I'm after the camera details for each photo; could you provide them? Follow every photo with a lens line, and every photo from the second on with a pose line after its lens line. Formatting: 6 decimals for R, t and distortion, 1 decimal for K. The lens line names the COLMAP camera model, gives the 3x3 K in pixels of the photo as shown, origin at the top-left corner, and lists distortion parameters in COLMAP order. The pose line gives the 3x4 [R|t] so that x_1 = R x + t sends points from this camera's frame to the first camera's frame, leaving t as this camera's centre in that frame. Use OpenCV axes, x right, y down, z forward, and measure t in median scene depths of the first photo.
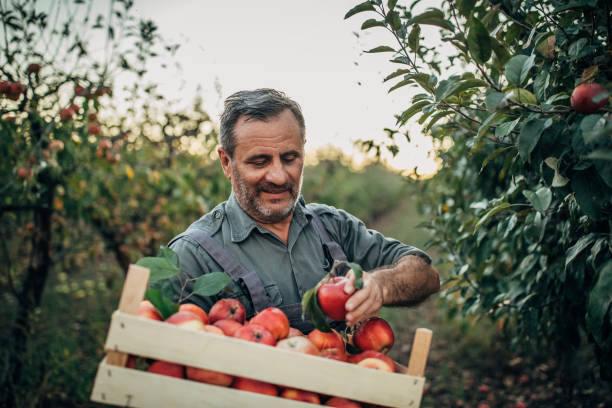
lens RADIAL K [[598.4, 0, 306.0], [0, 598.4, 204.0], [0, 0, 1]] dist [-0.014078, 0.008292]
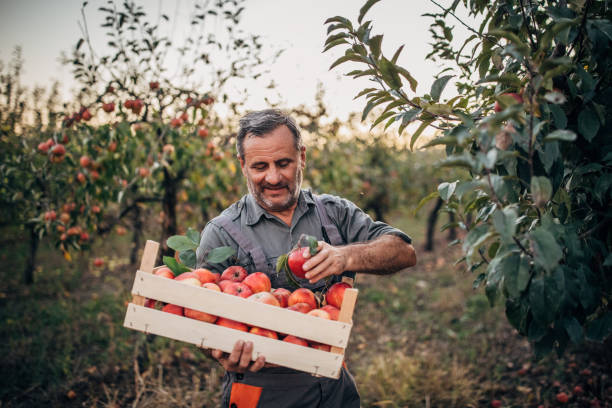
lens RADIAL K [[584.5, 0, 306.0], [0, 584.5, 204.0], [0, 0, 1]] dist [-0.007861, -0.004872]
pose [[0.970983, -0.018030, -0.238466, 0.273378], [0.024514, 0.999405, 0.024254, -0.011185], [0.237887, -0.029396, 0.970848, -0.210533]]
